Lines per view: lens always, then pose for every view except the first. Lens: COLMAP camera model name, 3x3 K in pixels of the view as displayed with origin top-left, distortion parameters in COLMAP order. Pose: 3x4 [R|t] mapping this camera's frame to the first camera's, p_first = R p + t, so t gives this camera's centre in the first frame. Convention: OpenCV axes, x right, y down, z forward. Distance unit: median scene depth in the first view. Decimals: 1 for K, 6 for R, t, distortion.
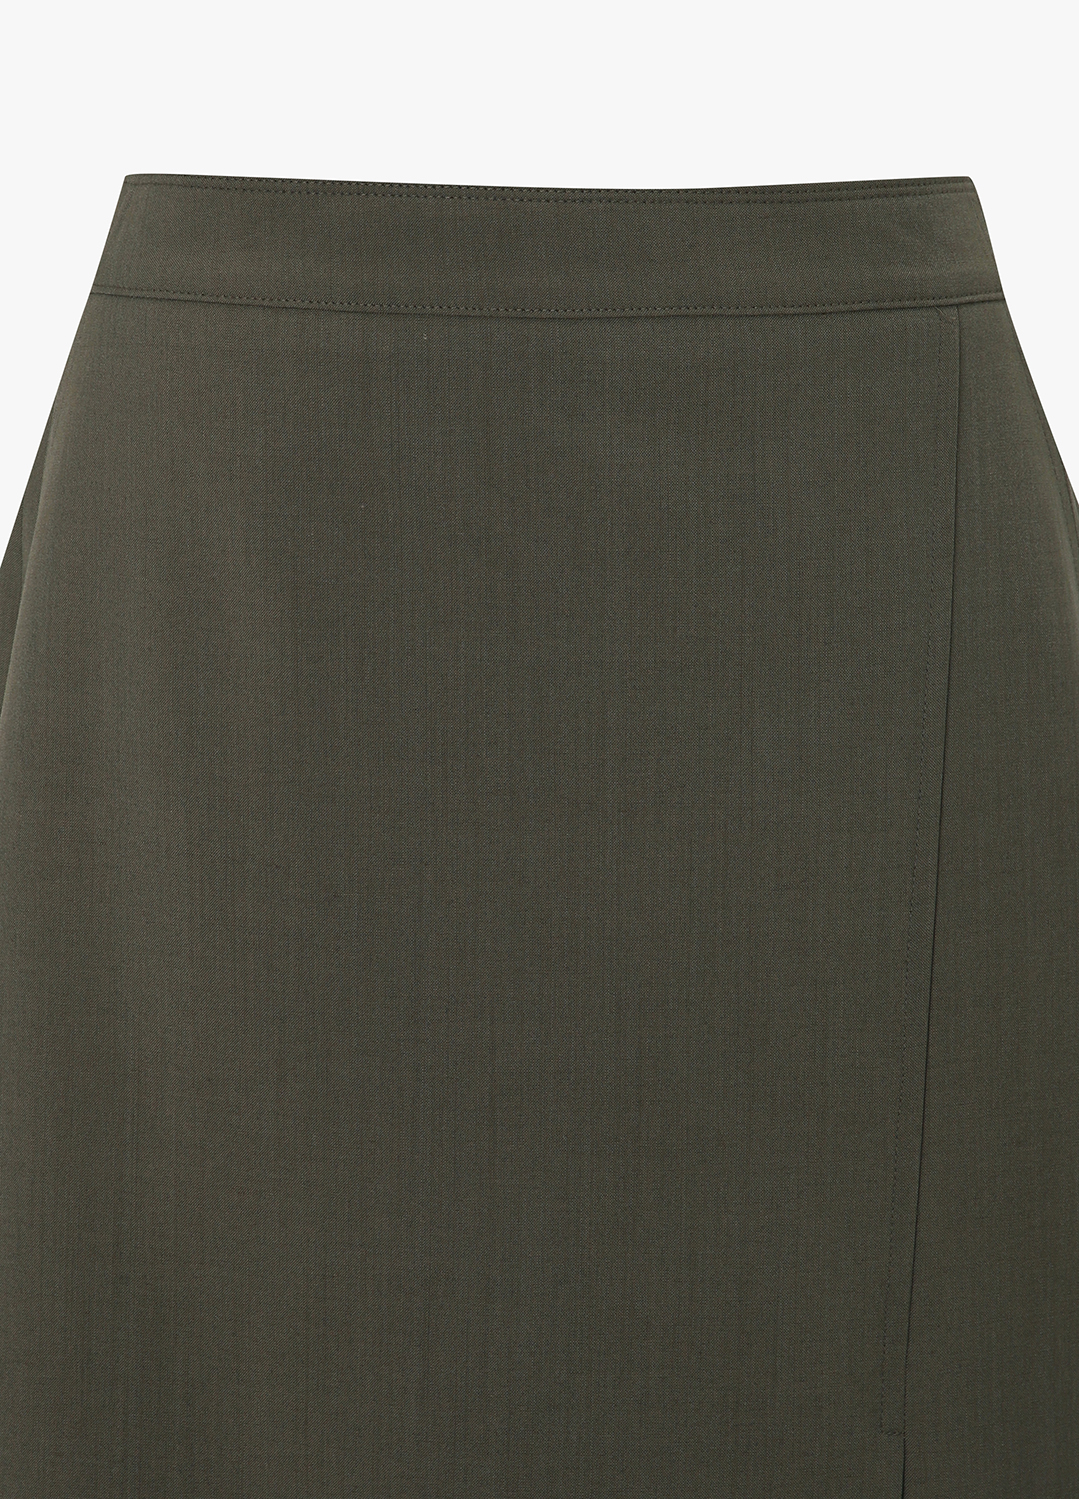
lens RADIAL K [[3191.9, 0, 534.4], [0, 3191.9, 744.3], [0, 0, 1]] dist [-0.091201, 0.000000]
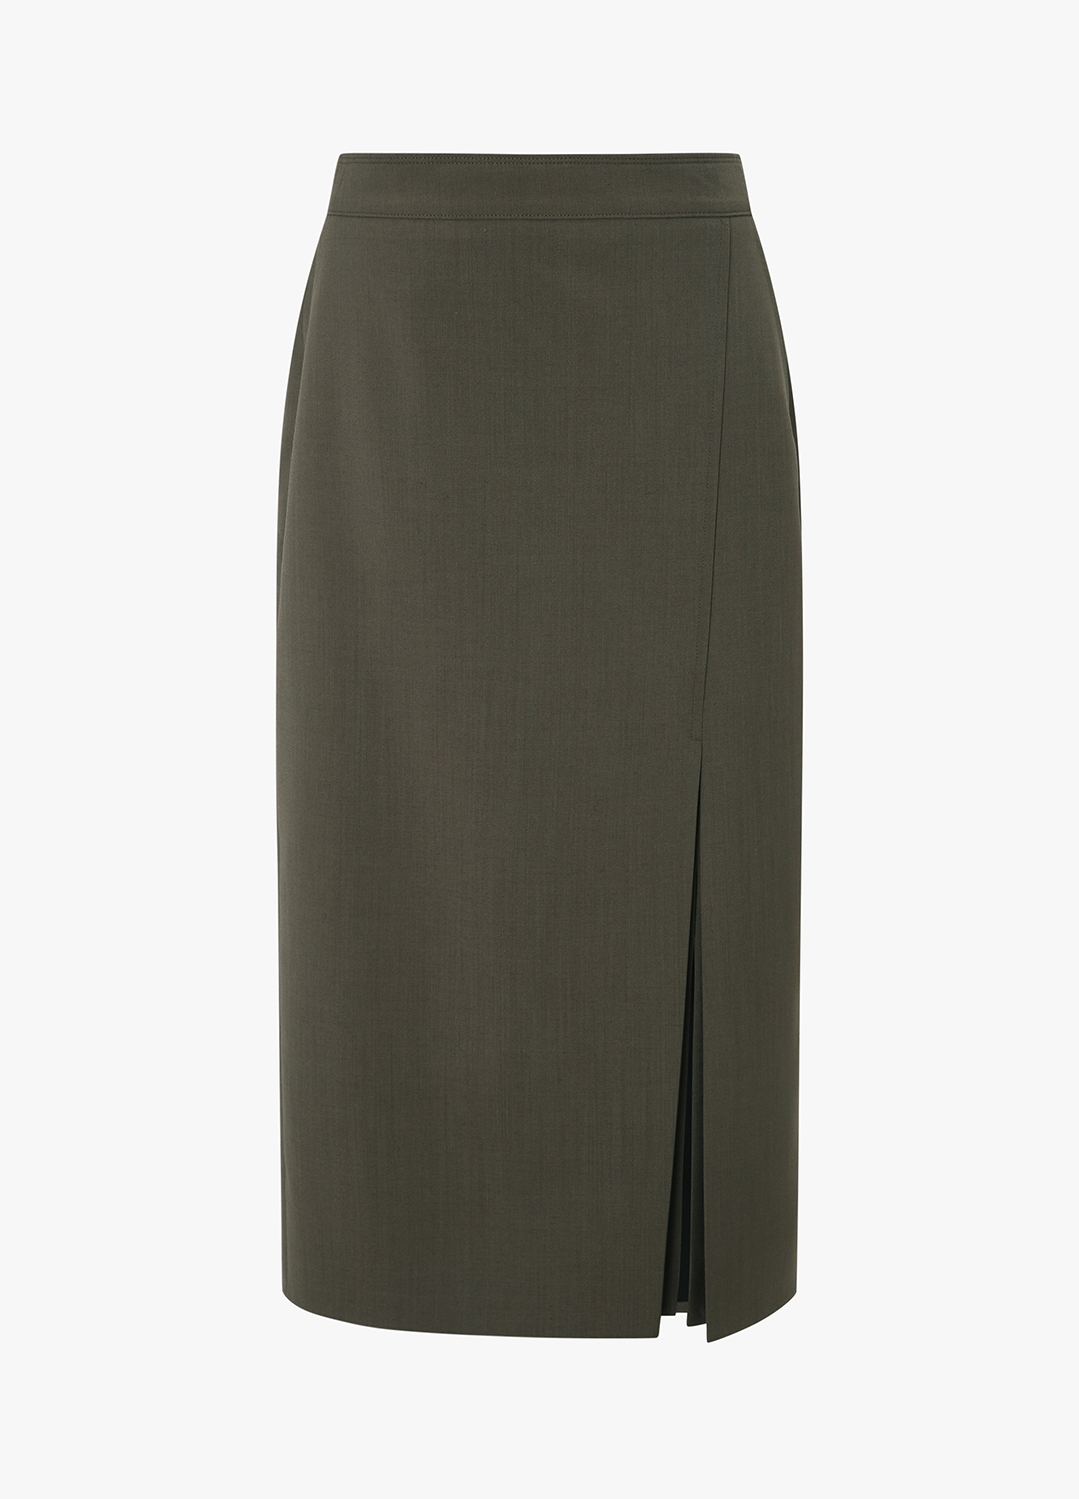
lens RADIAL K [[3354.7, 0, 541.1], [0, 3354.7, 755.6], [0, 0, 1]] dist [-0.974870, 0.000000]
pose [[0.985592, 0.000479, -0.169137, 0.381900], [0.048467, 0.957261, 0.285136, -0.424868], [0.162045, -0.289226, 0.943446, -1.175106]]
